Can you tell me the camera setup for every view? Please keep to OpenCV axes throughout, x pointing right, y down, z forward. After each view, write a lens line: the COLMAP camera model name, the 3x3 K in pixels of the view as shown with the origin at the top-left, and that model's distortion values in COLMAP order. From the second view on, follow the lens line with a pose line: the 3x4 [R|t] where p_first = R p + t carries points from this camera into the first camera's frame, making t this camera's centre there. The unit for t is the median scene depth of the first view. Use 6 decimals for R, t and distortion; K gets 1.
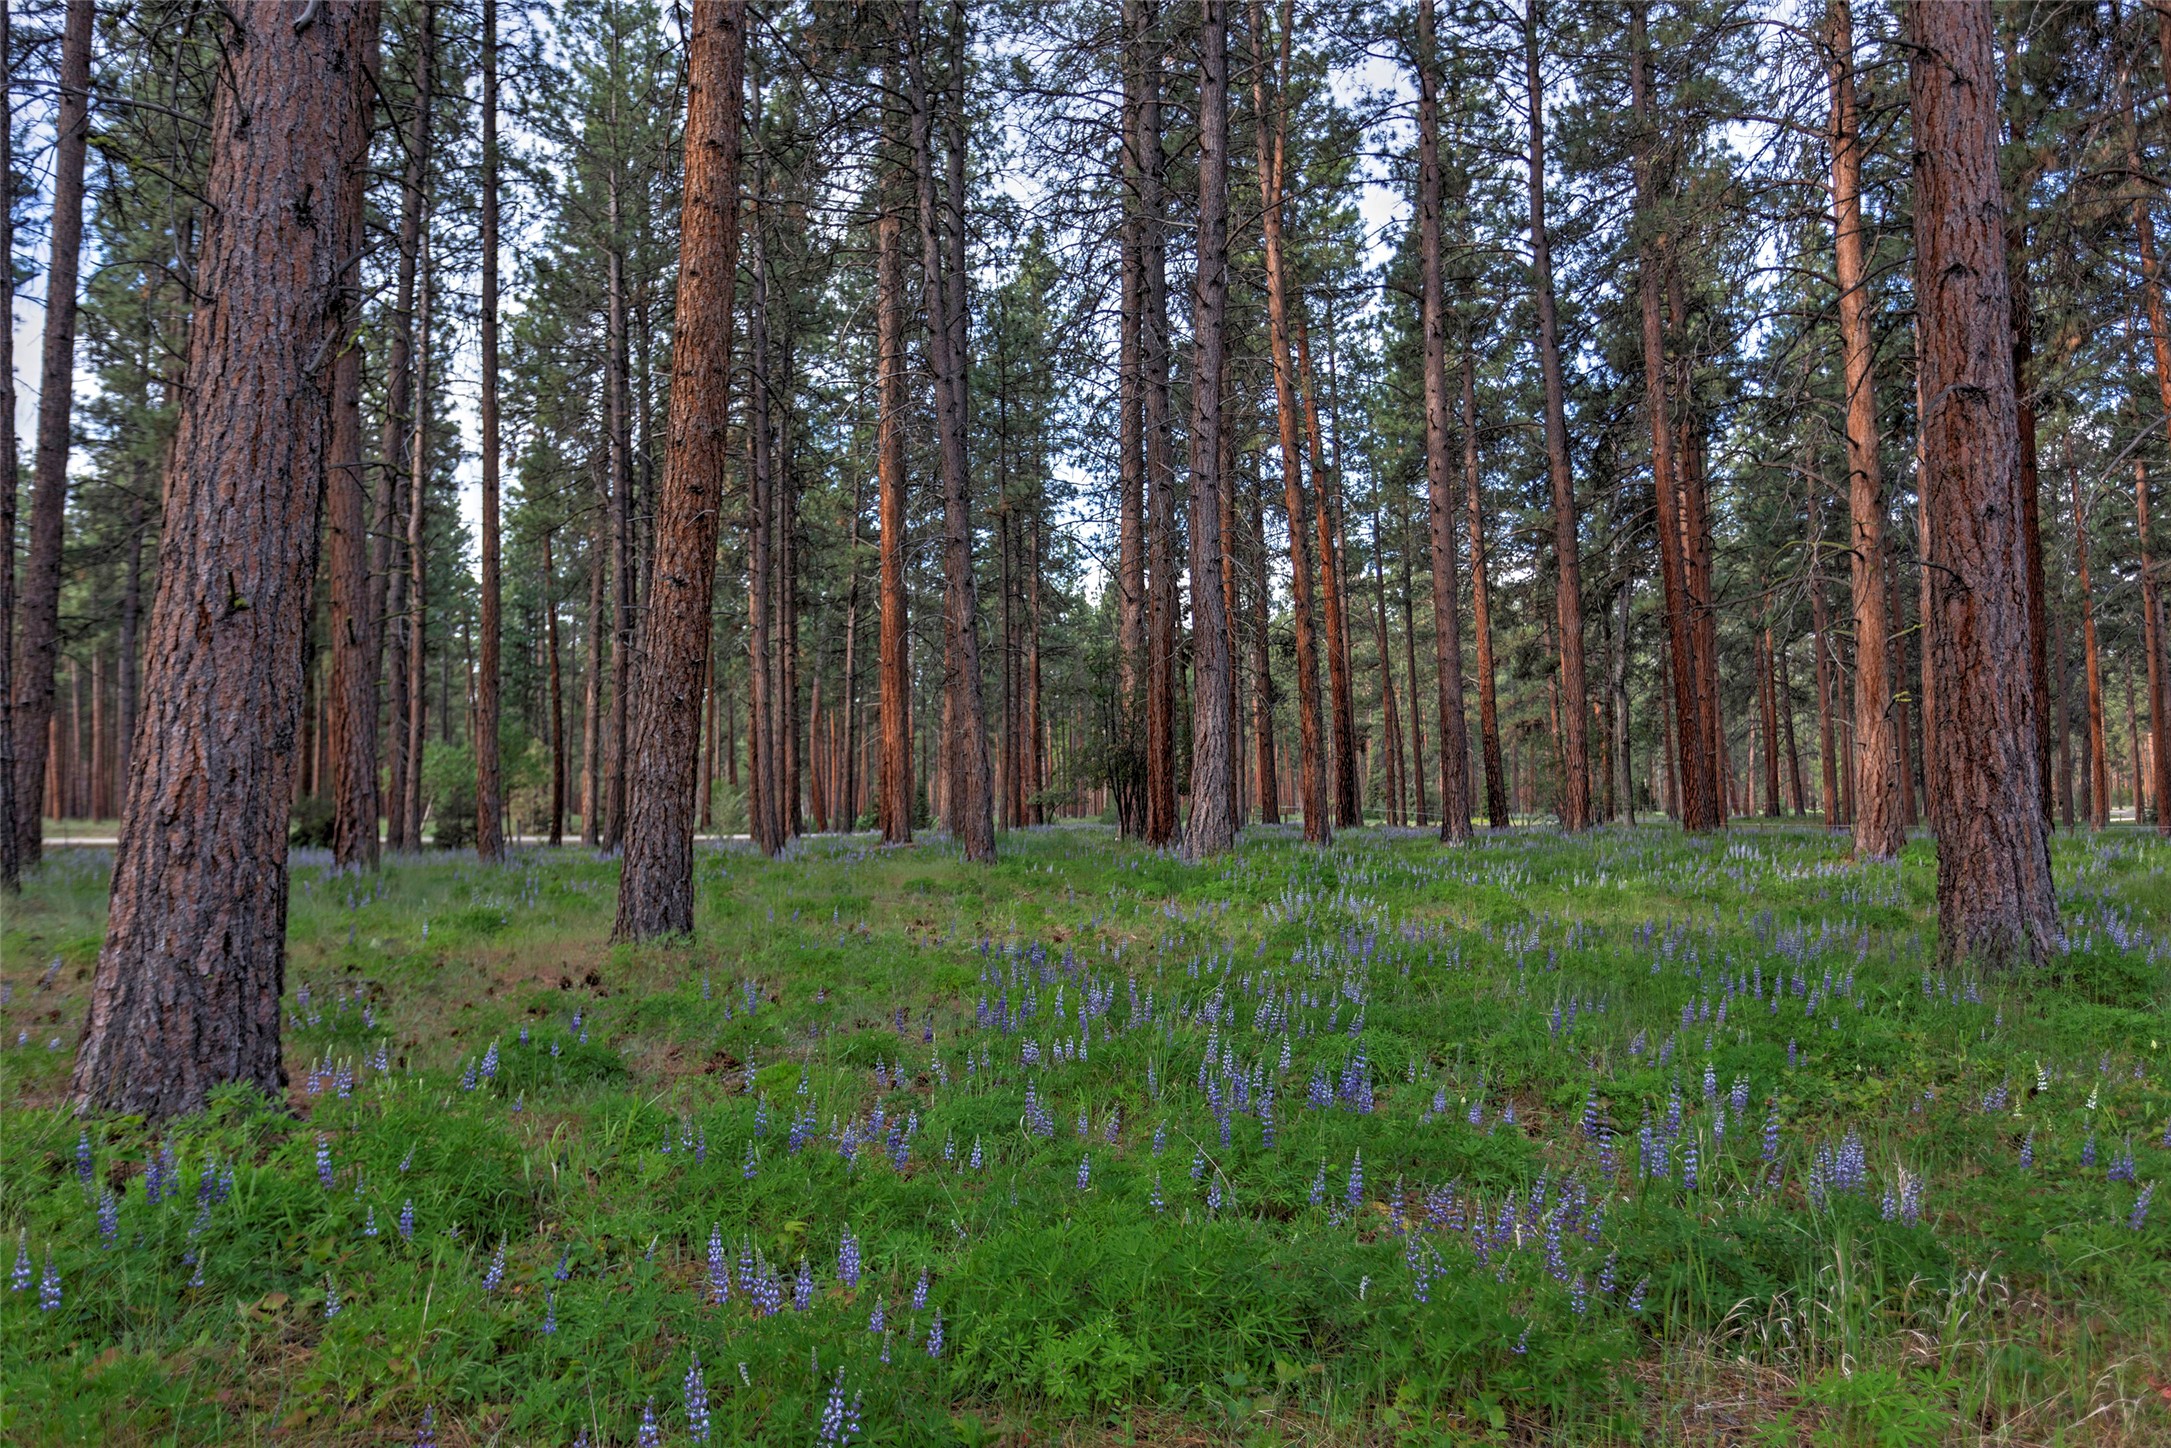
lens RADIAL K [[1824.0, 0, 1085.5], [0, 1824.0, 724.0], [0, 0, 1]] dist [-0.001219, 0.000037]
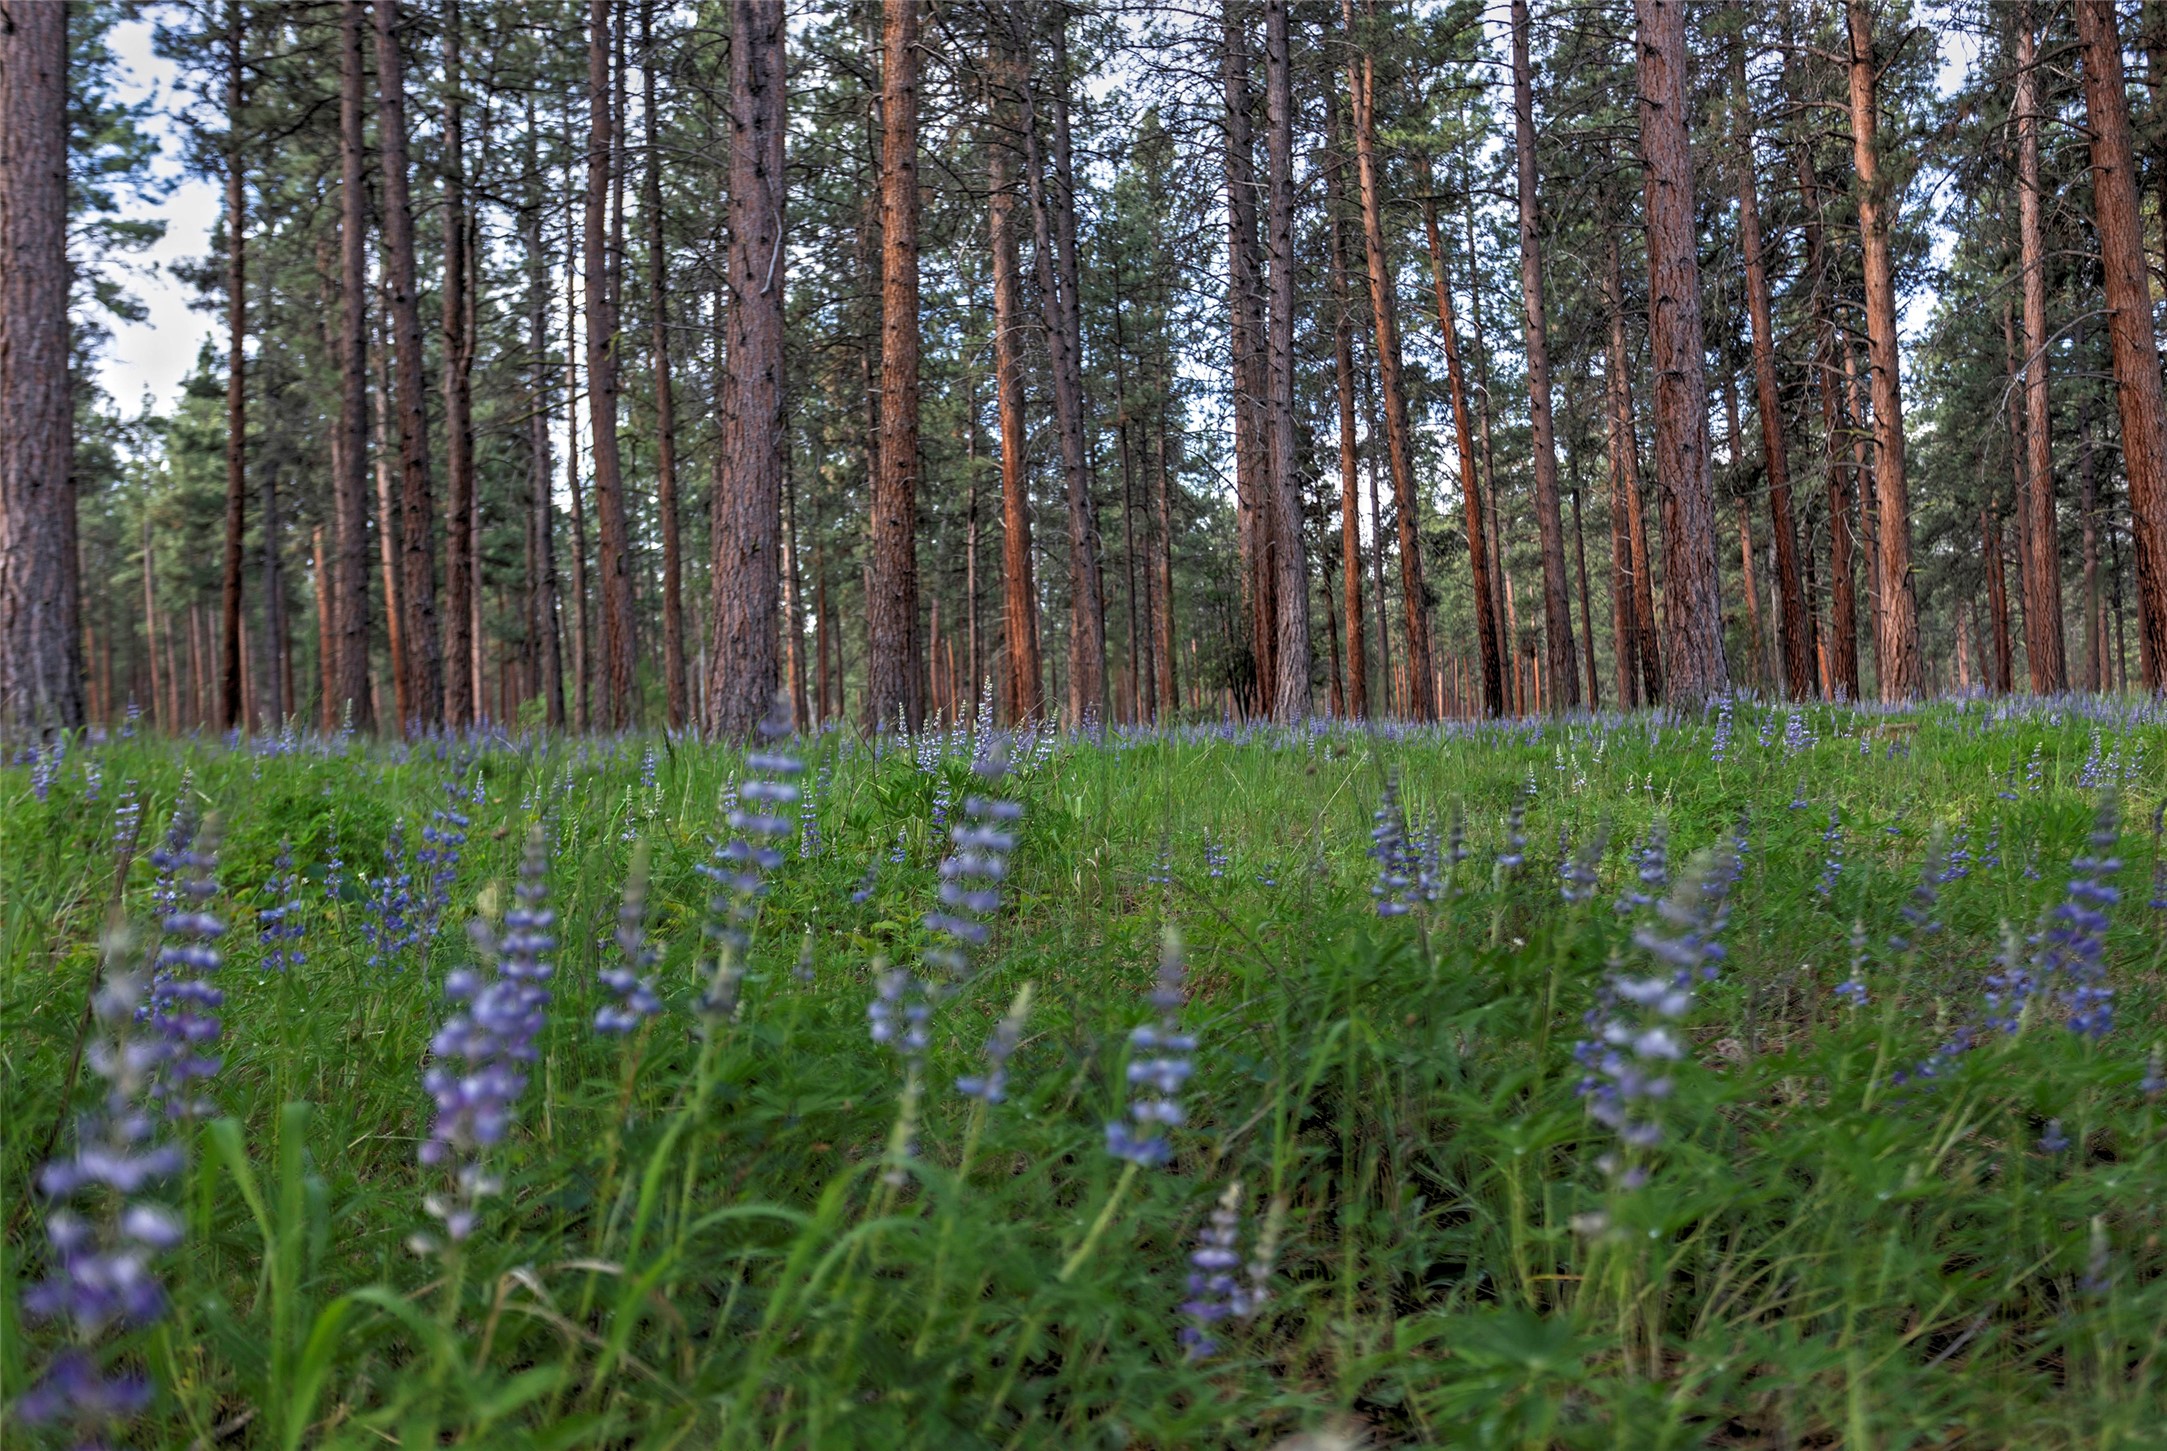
lens RADIAL K [[2104.2, 0, 1083.5], [0, 2104.2, 725.5], [0, 0, 1]] dist [-0.000919, -0.001404]
pose [[0.996560, -0.035573, -0.074849, 0.009686], [0.038324, 0.998630, 0.035636, 0.005201], [0.073479, -0.038382, 0.996558, -0.107005]]
